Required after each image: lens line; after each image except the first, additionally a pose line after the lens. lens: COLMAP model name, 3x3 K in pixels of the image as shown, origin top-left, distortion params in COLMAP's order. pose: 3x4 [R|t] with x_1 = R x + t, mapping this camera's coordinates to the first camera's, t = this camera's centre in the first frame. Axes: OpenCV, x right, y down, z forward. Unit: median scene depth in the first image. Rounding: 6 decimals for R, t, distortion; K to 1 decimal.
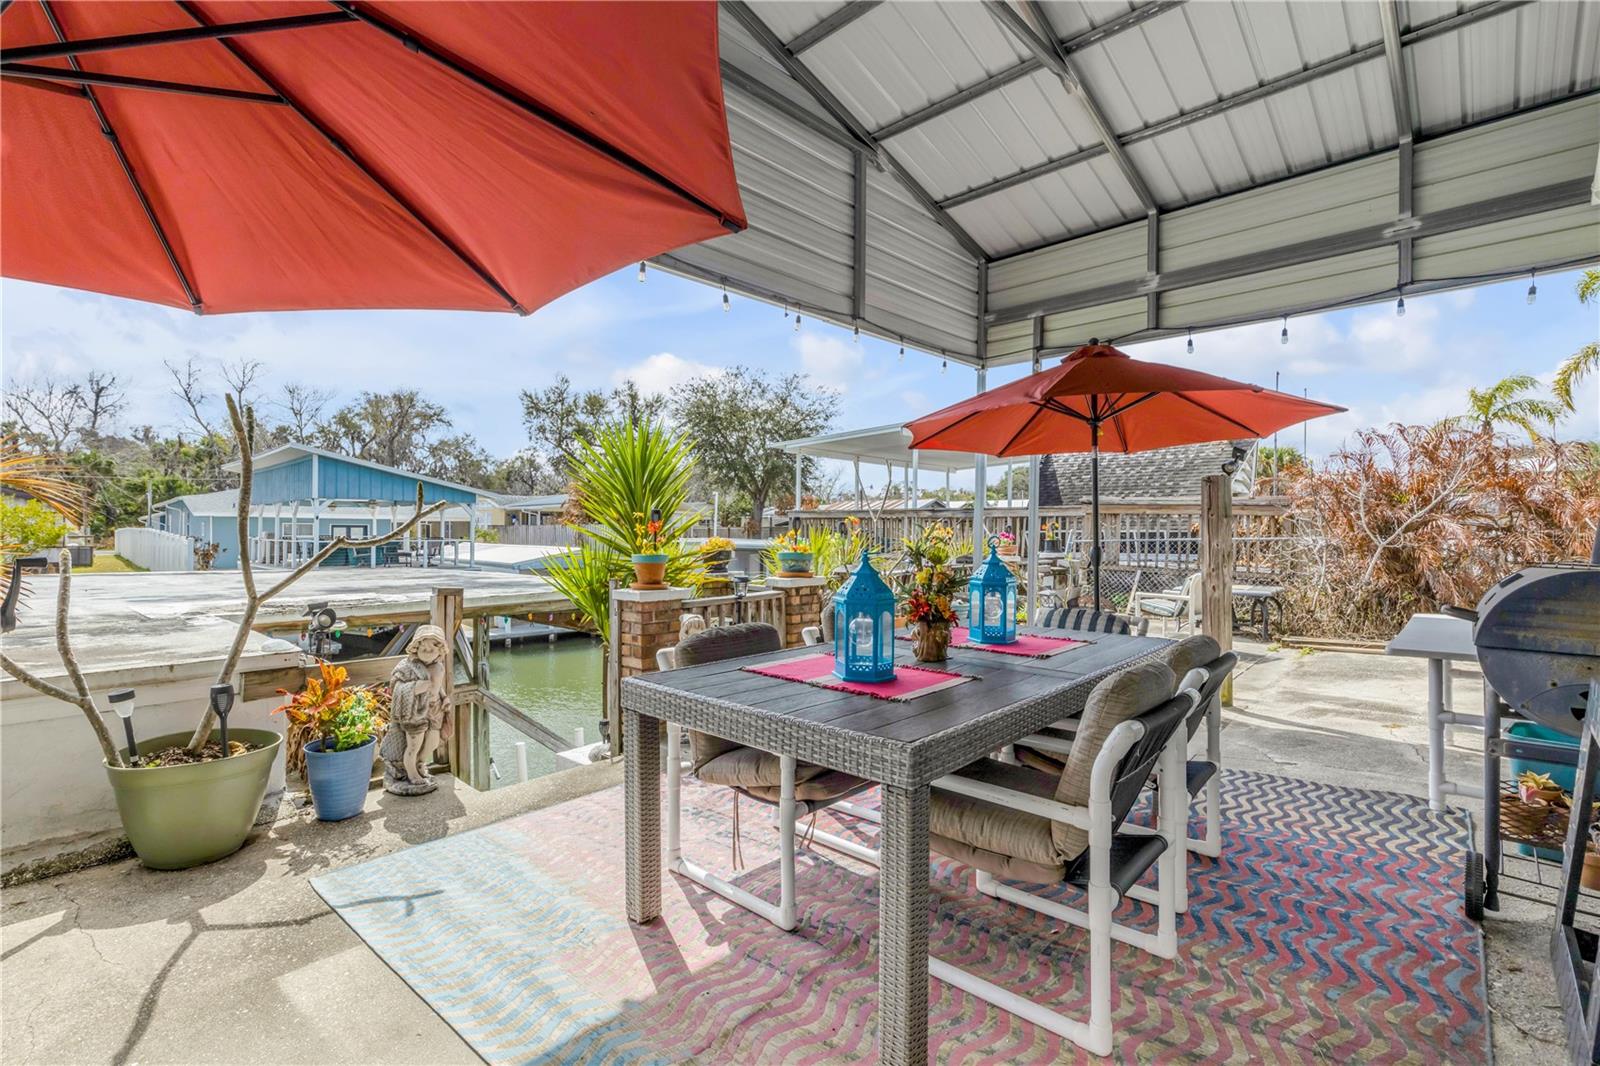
lens RADIAL K [[733.5, 0, 825.3], [0, 733.5, 537.6], [0, 0, 1]] dist [0.011249, -0.001903]
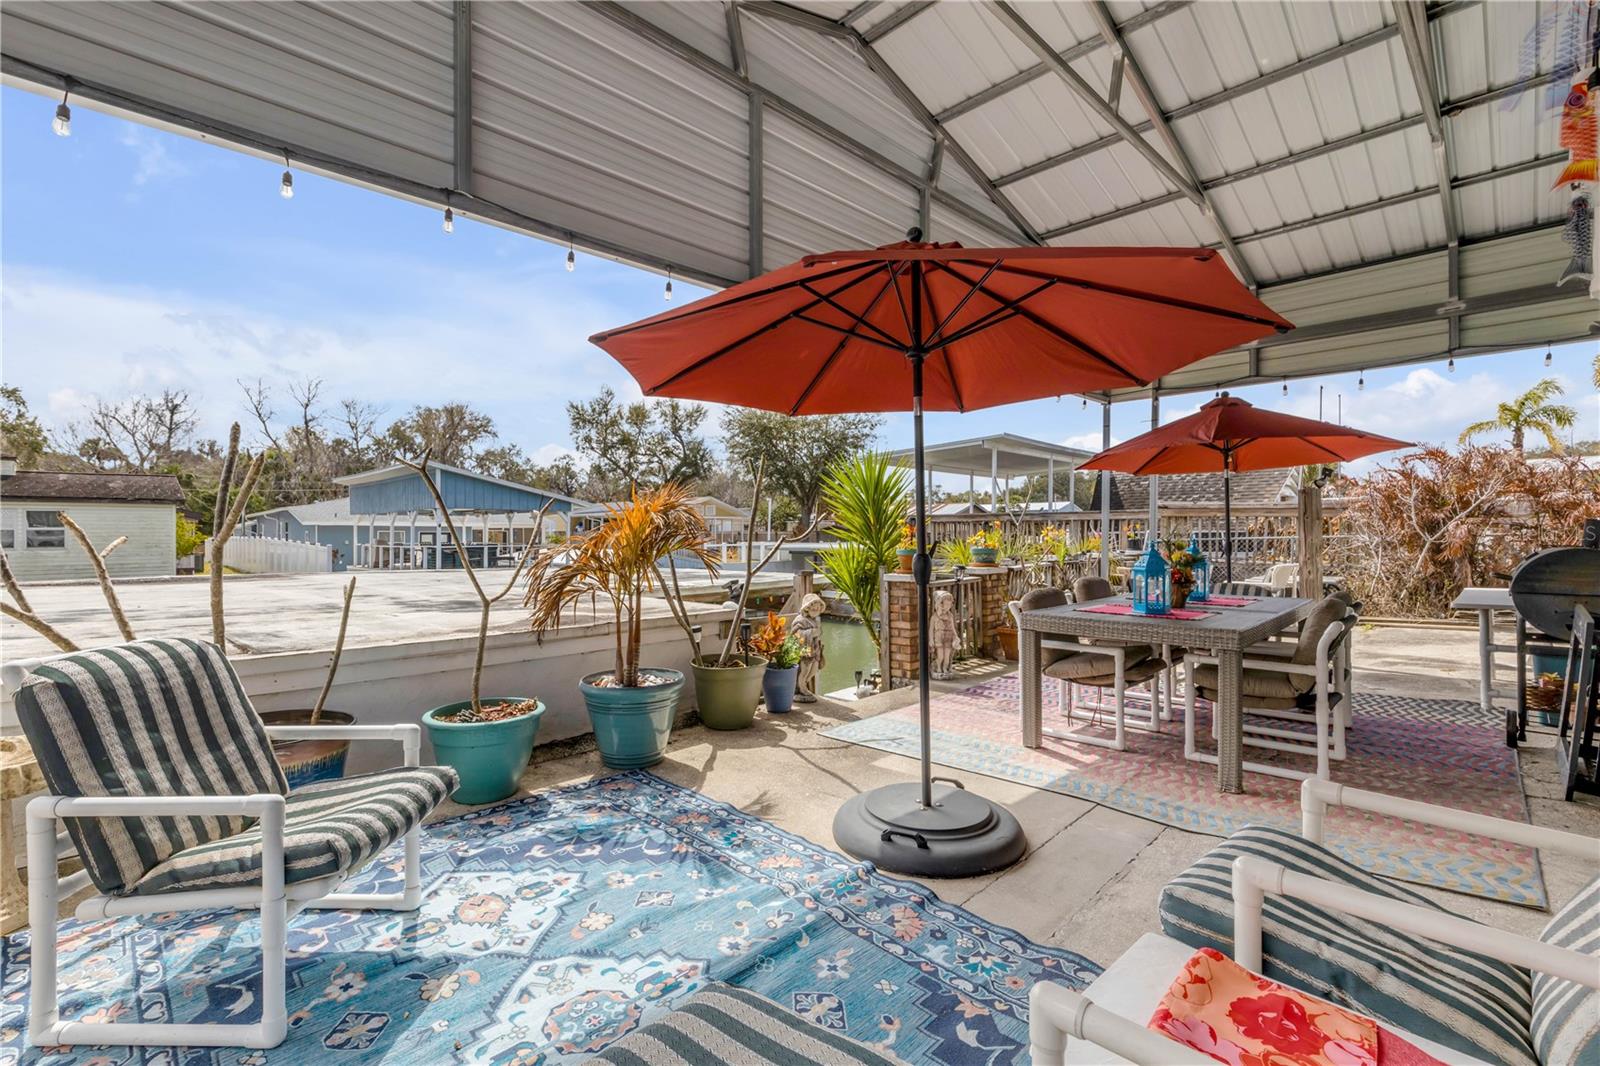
lens RADIAL K [[733.5, 0, 819.1], [0, 733.5, 538.0], [0, 0, 1]] dist [0.011249, -0.001903]
pose [[0.999583, -0.007646, -0.027839, -0.335330], [0.007502, 0.999958, -0.005276, 0.006809], [0.027878, 0.005065, 0.999599, -0.377318]]
